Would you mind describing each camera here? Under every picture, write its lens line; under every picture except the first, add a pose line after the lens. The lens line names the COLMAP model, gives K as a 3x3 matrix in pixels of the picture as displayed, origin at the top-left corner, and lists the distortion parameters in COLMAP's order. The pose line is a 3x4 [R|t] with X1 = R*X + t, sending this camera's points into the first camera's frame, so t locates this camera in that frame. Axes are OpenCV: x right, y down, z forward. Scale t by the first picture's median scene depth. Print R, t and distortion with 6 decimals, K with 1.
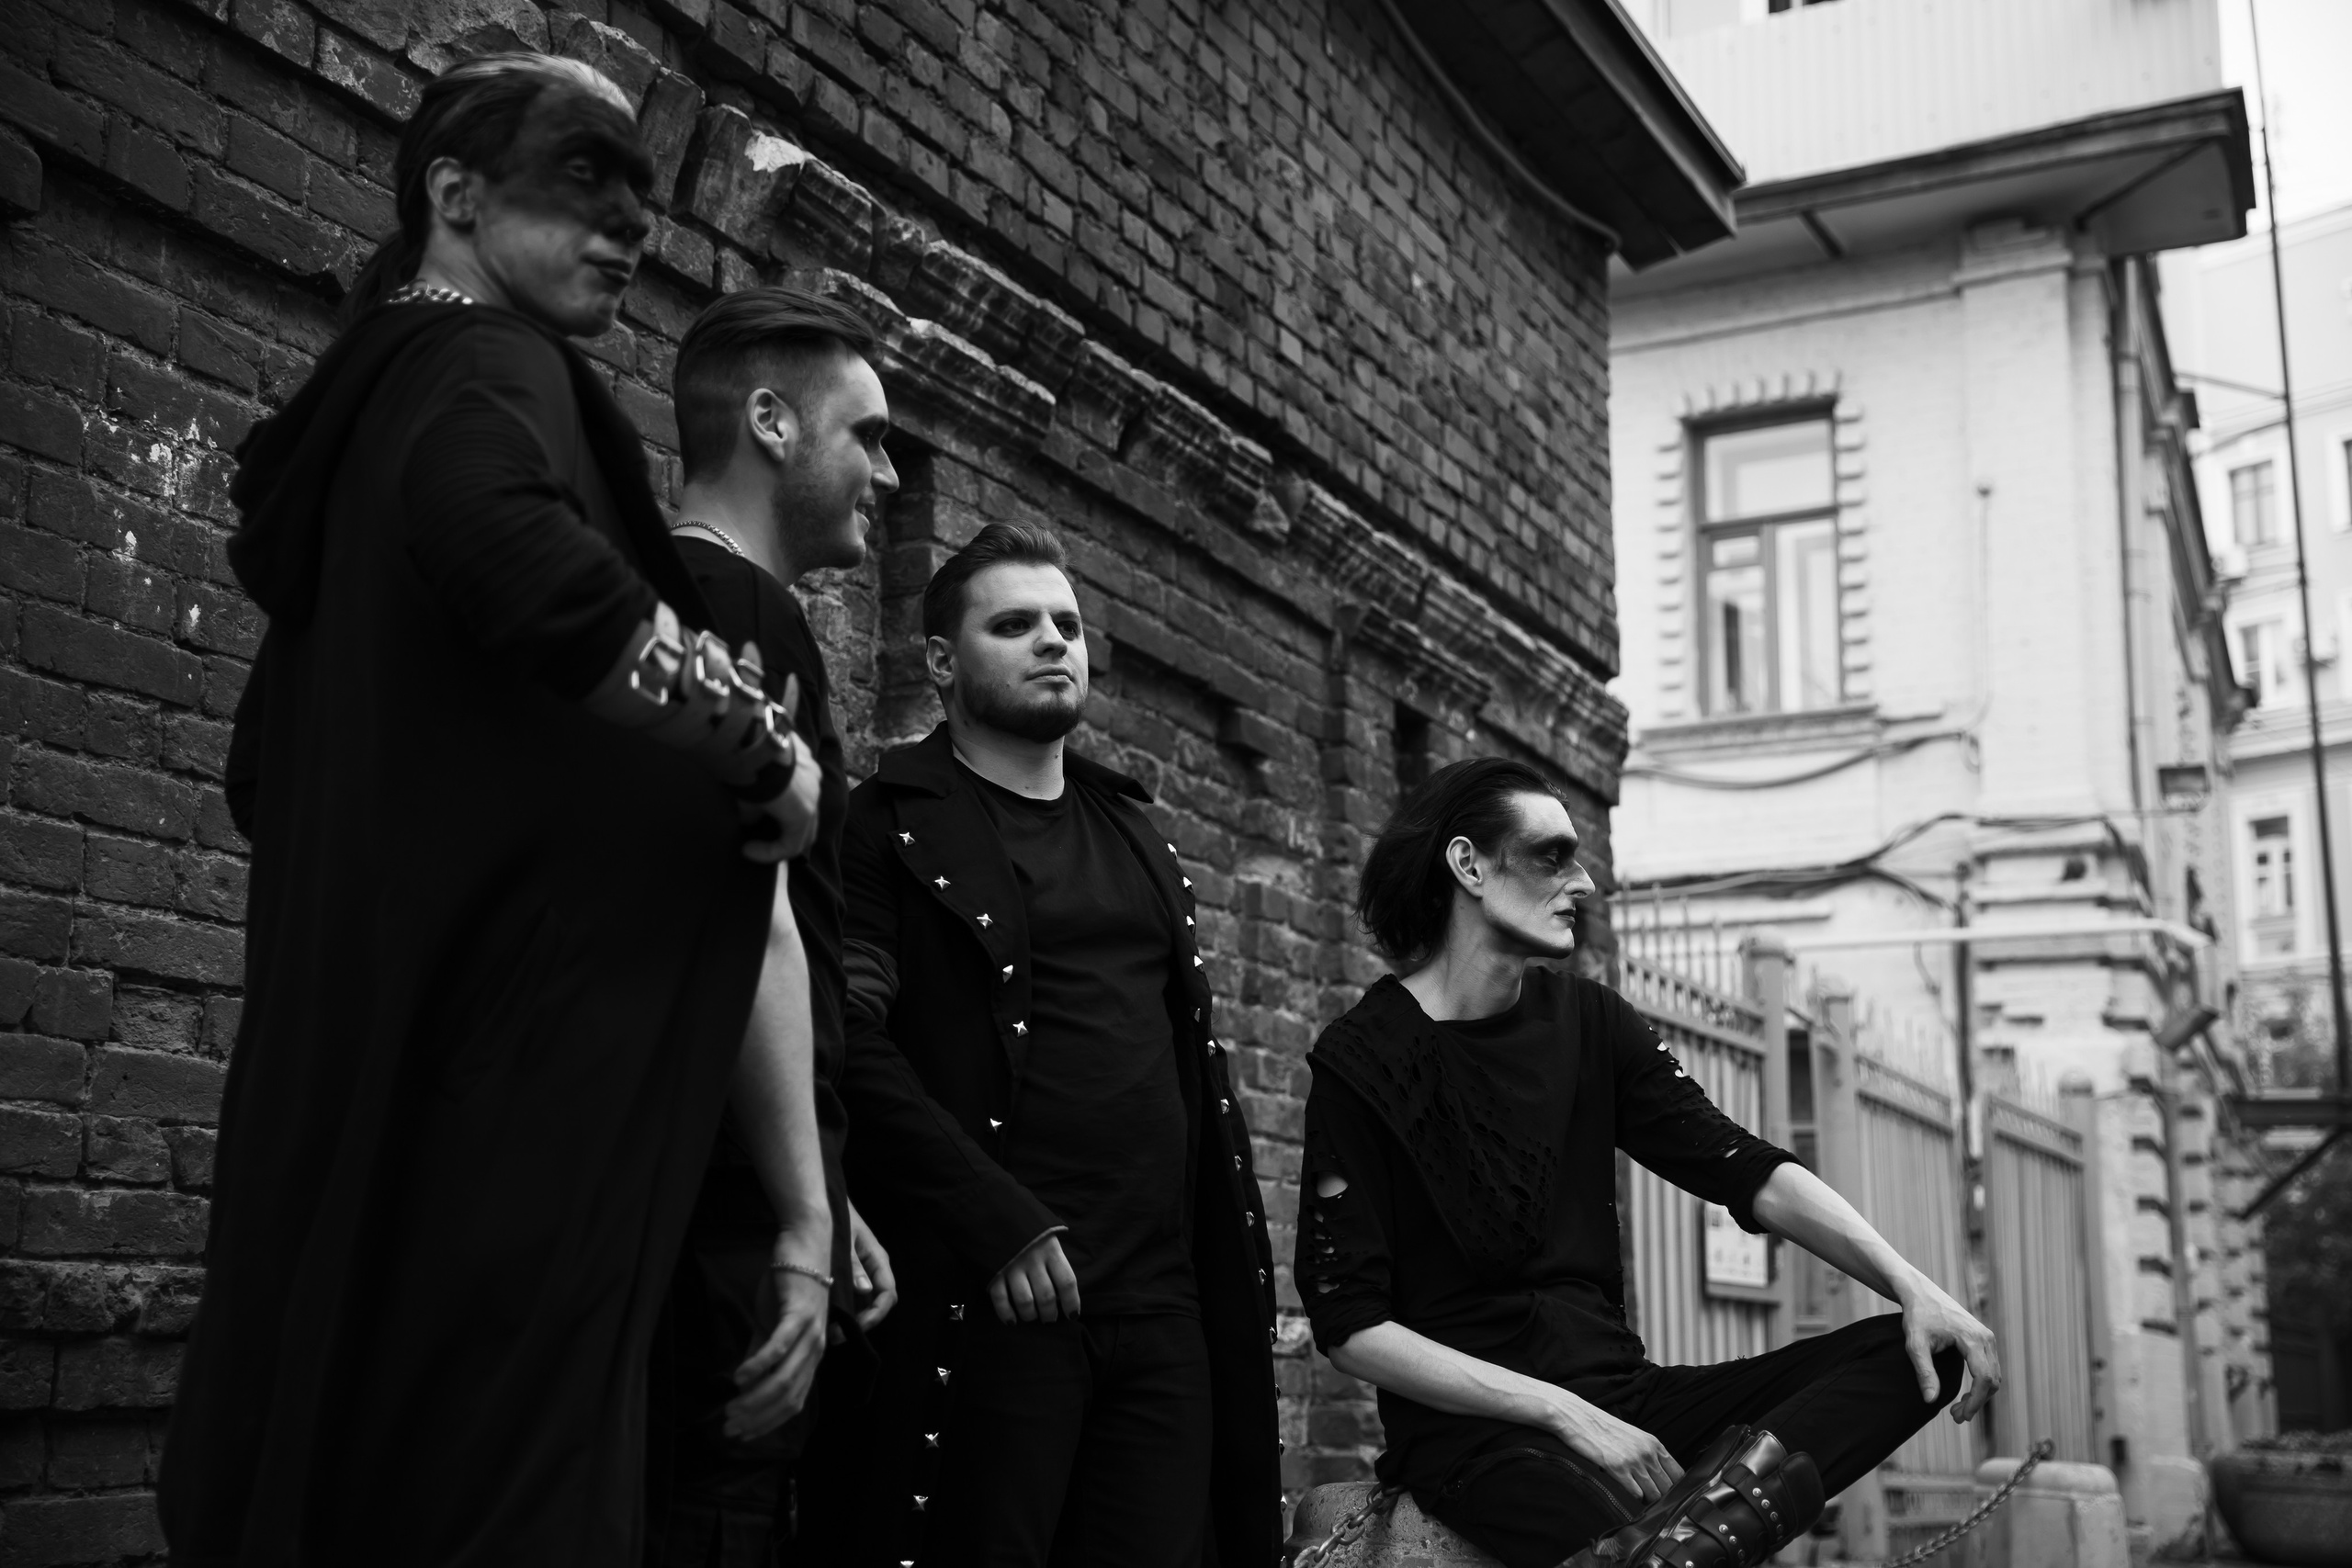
lens RADIAL K [[2943.1, 0, 1174.2], [0, 2943.1, 787.9], [0, 0, 1]] dist [0.071366, 0.044318]
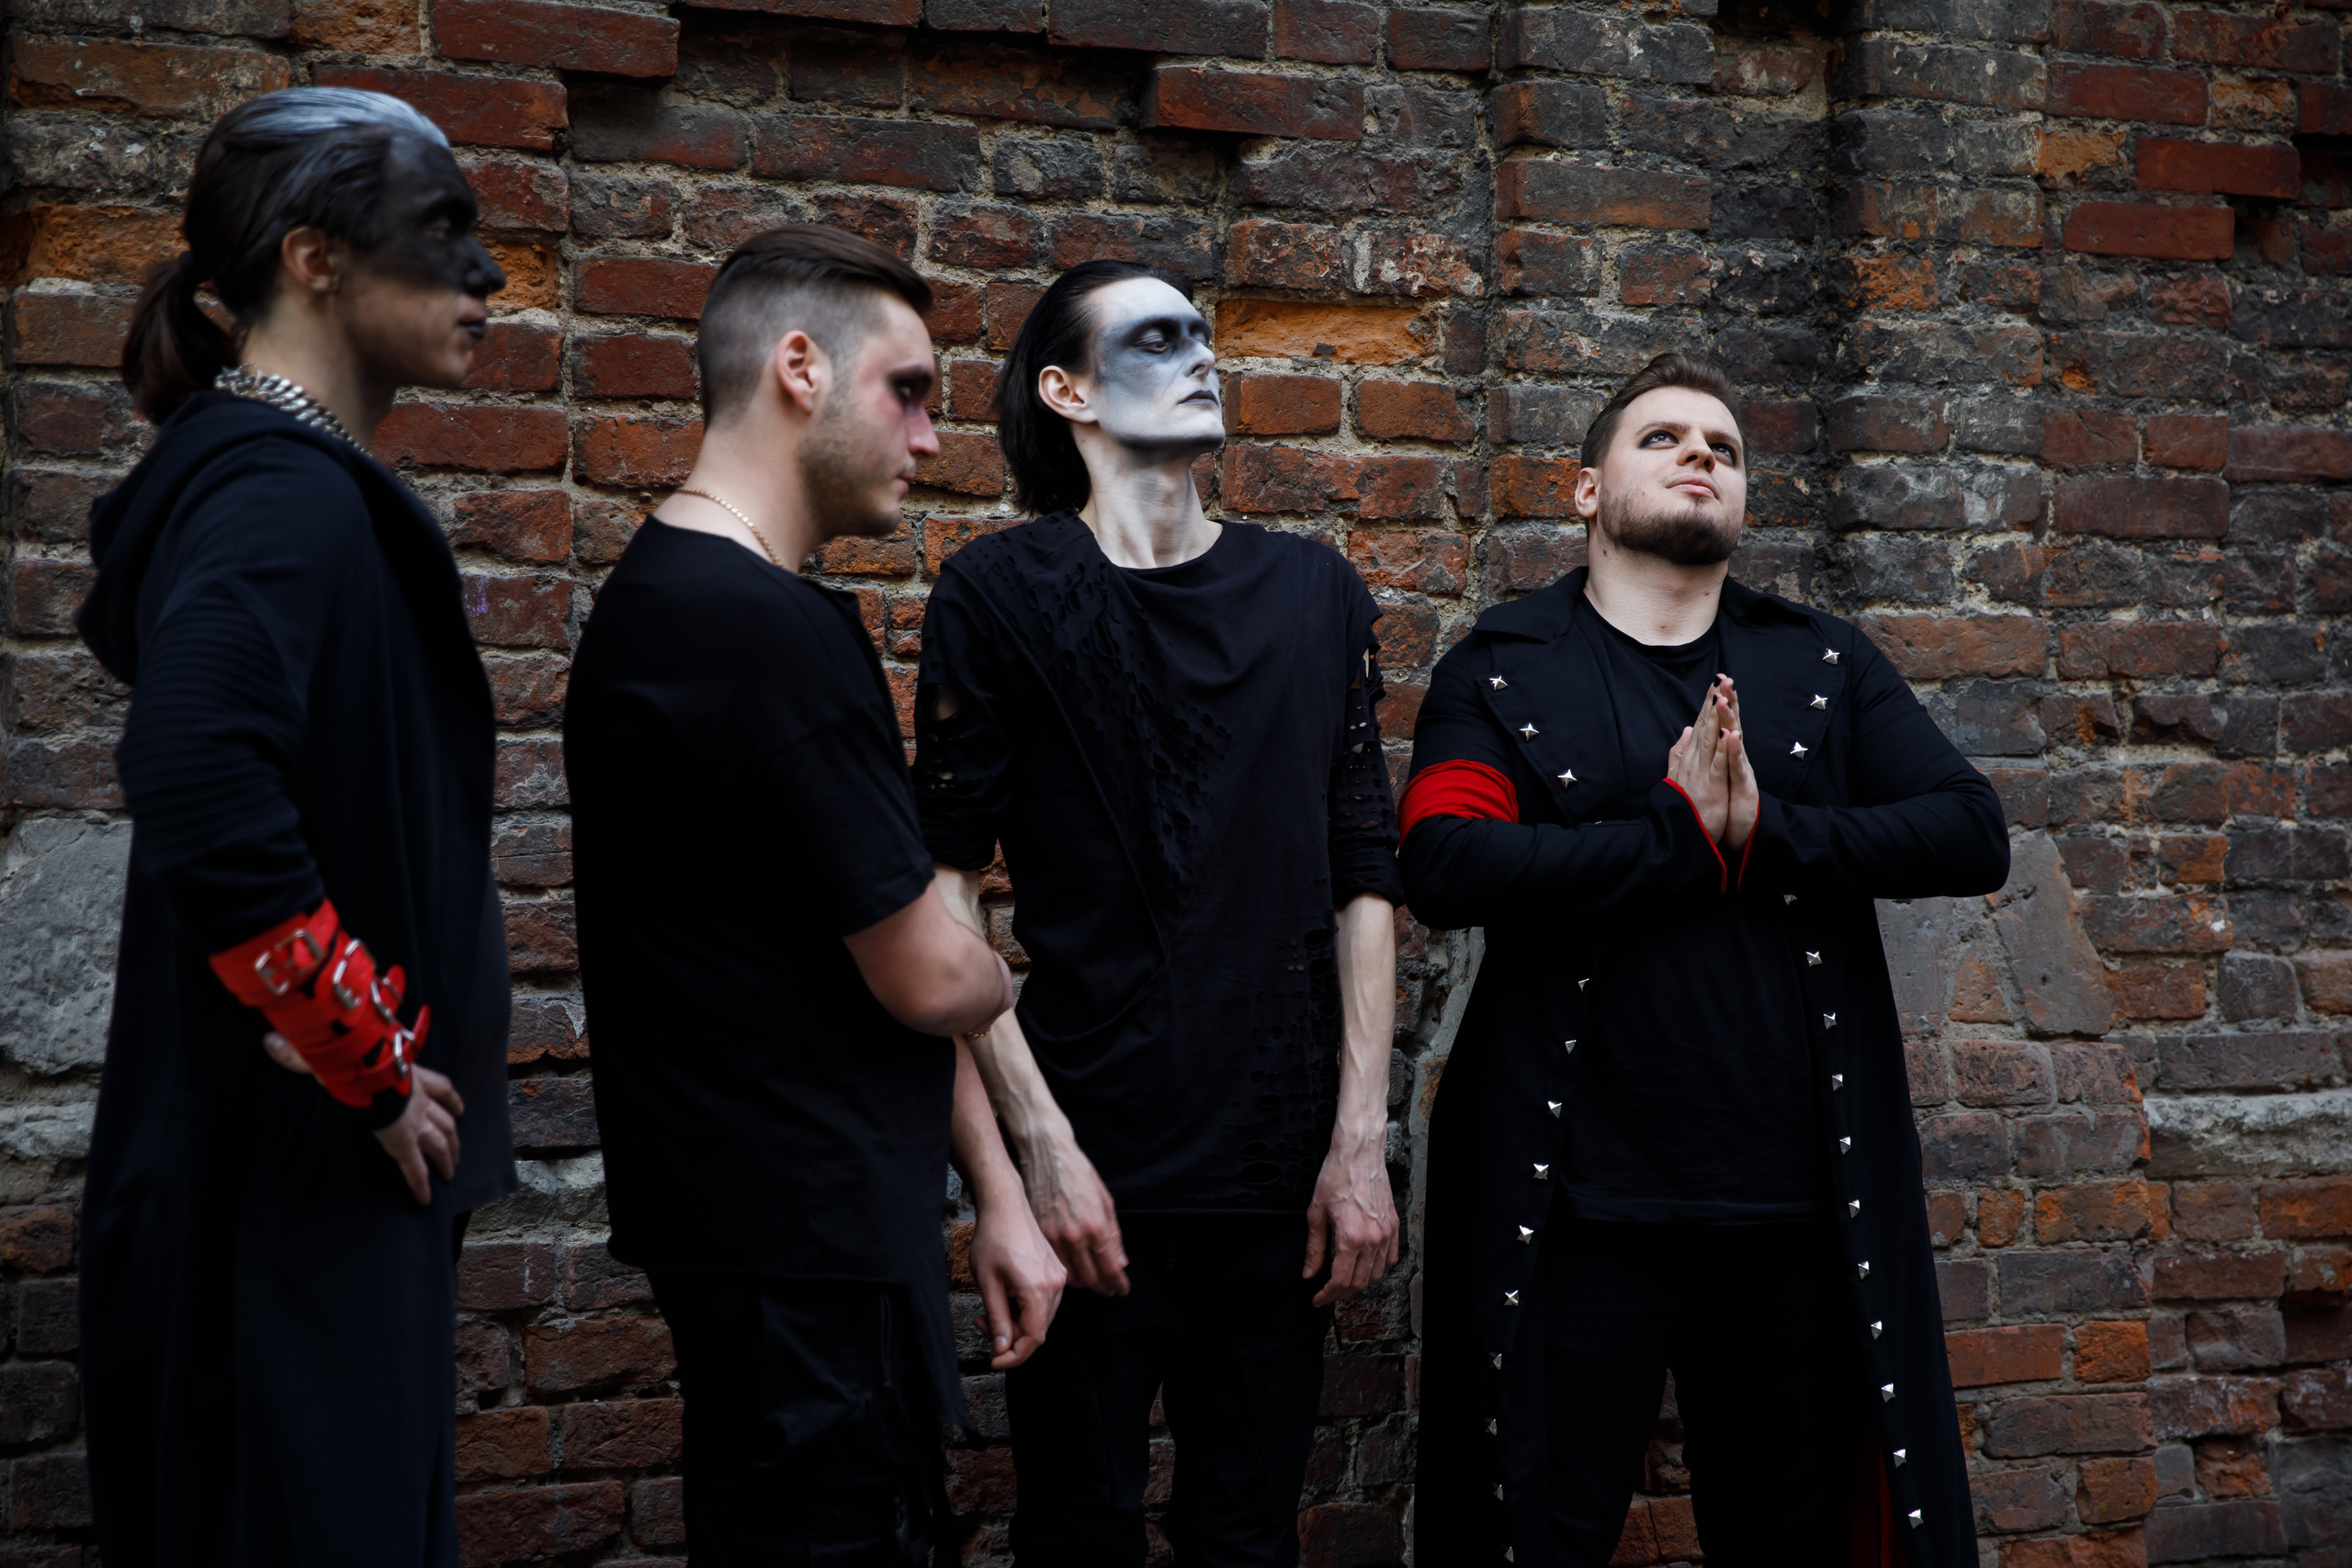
lens RADIAL K [[3981.7, 0, 1175.1], [0, 3981.7, 791.0], [0, 0, 1]] dist [0.167852, 0.174392]
pose [[0.783202, -0.002982, -0.621760, 0.425730], [0.135154, 0.976895, 0.165561, -0.015087], [0.606900, -0.213701, 0.765509, 0.339590]]
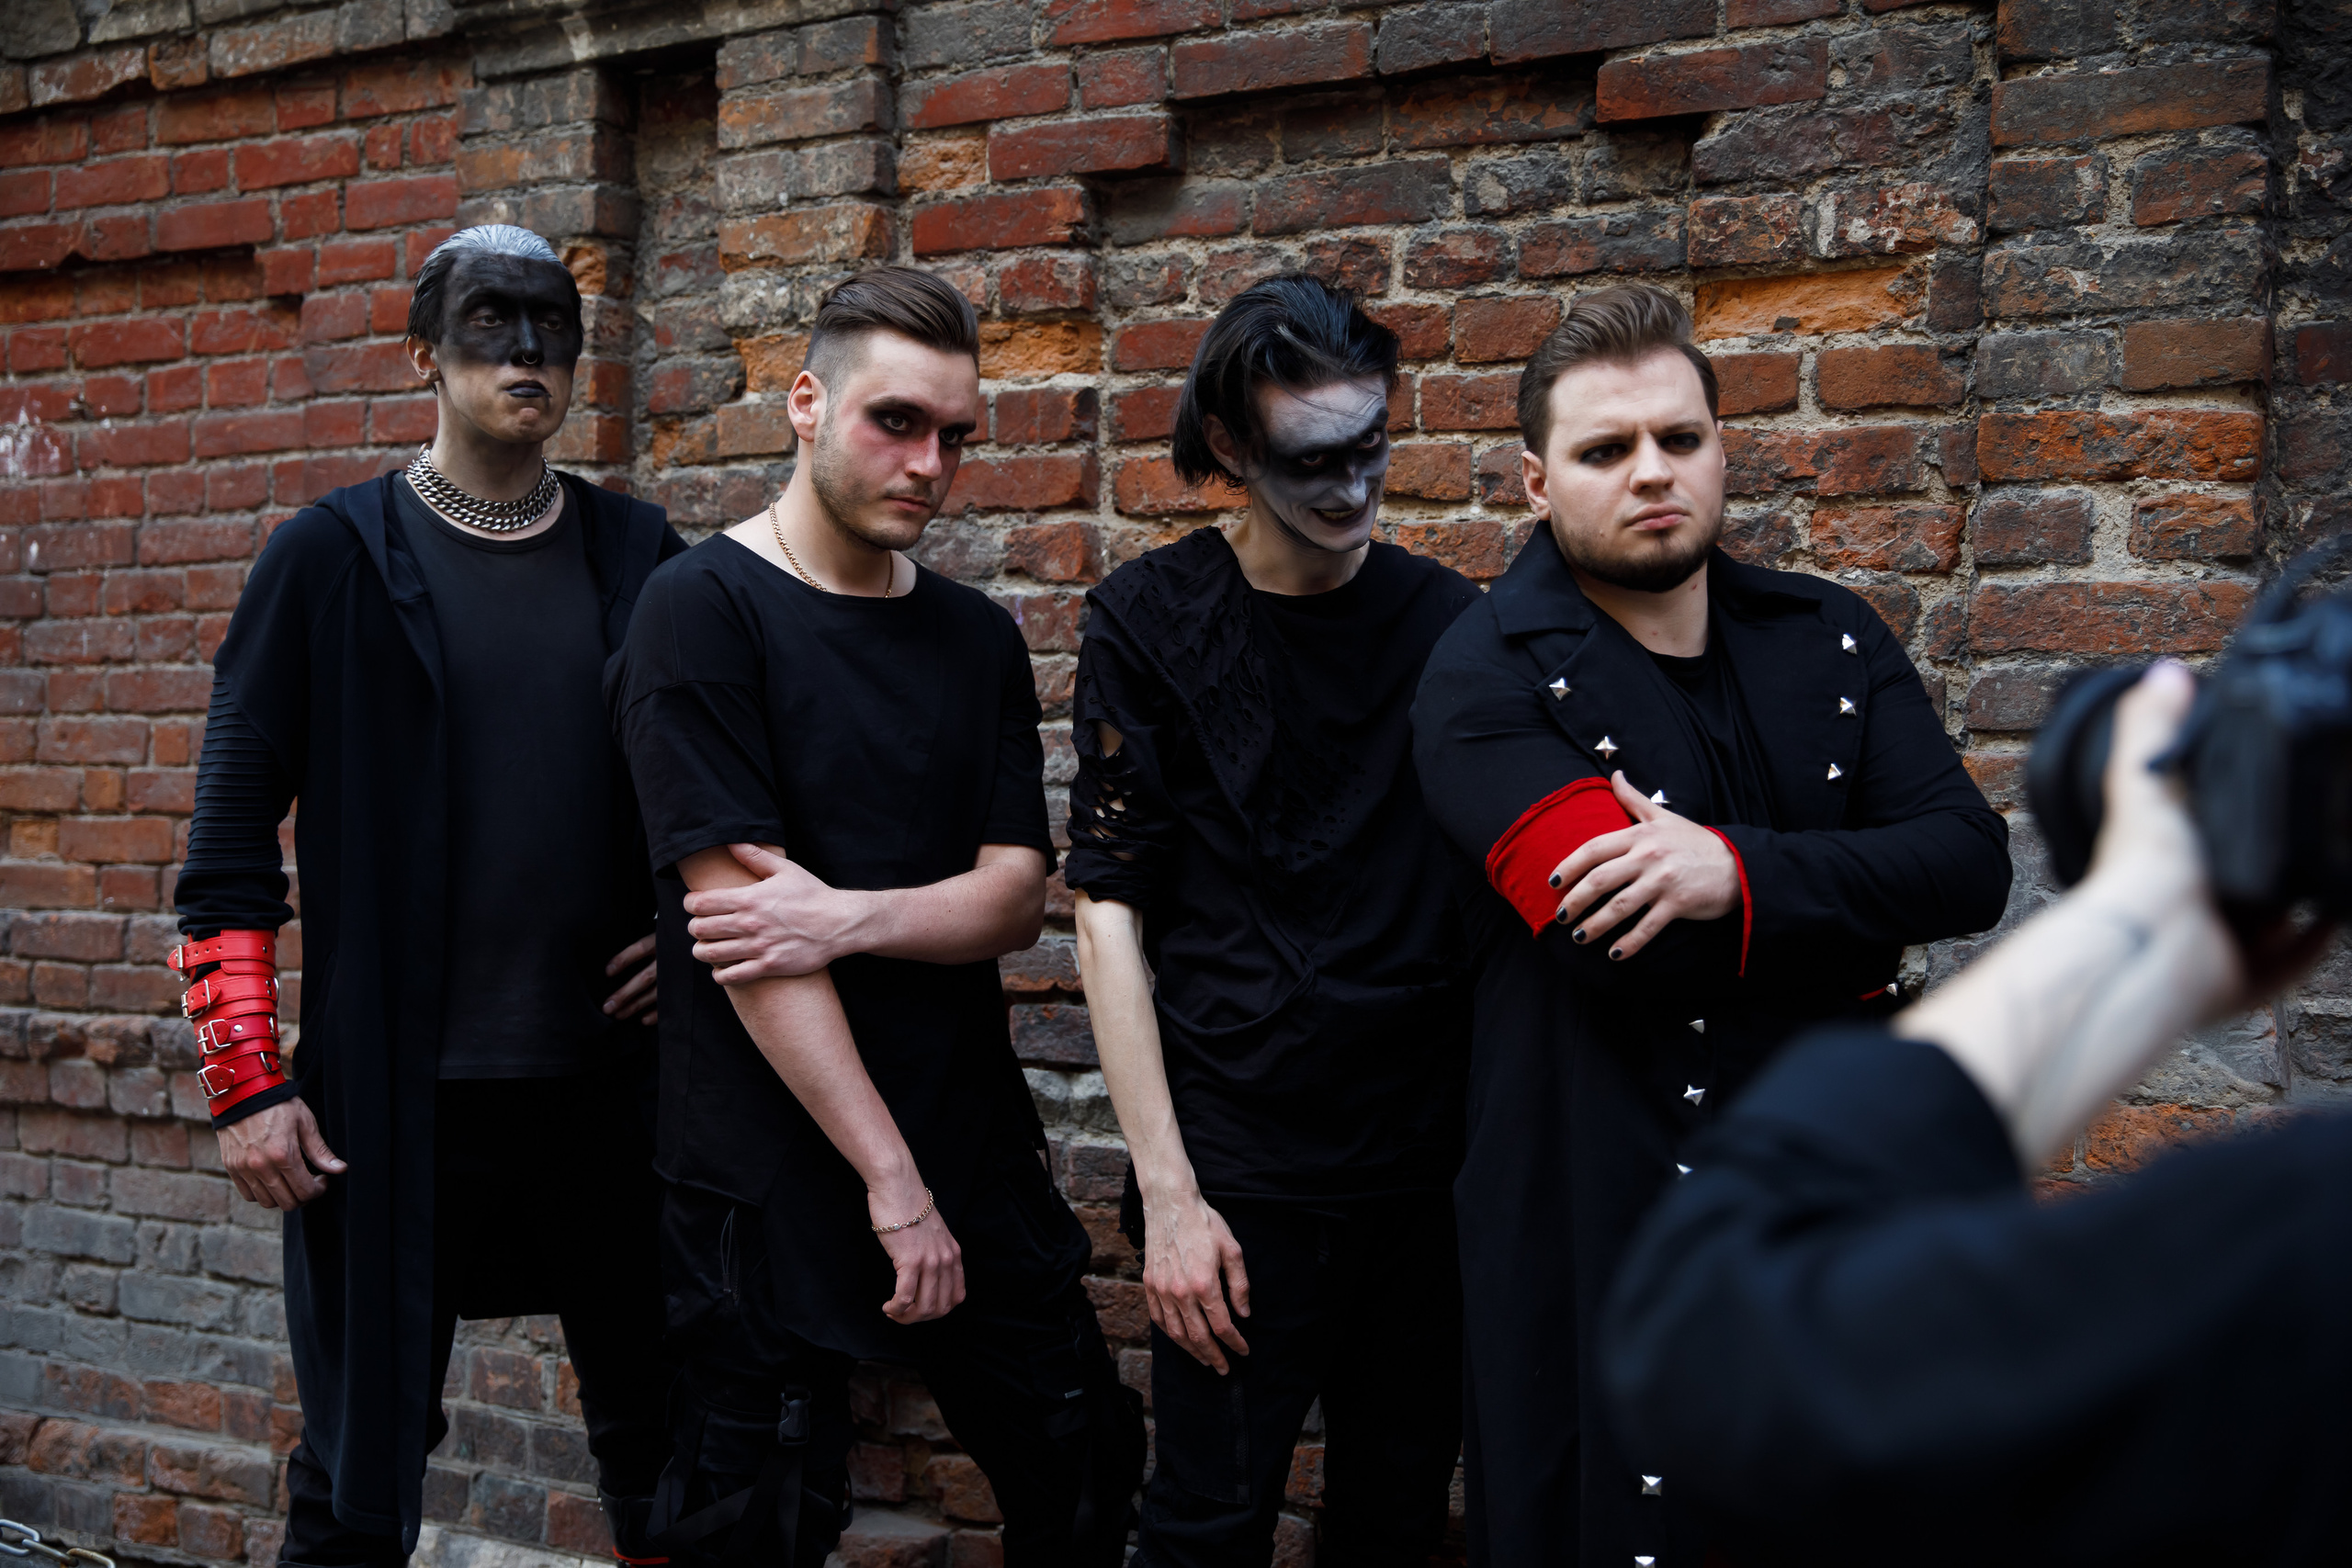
lens RADIAL K [[2550.1, 0, 1173.4], [0, 2550.1, 787.8], [0, 0, 1]] dist [0.008930, 0.117354]
pose [[-0.026082, 0.013039, -0.999575, 0.443602], [0.200351, 0.979695, 0.007552, 0.076721], [0.979377, -0.200068, -0.028165, 0.780805]]
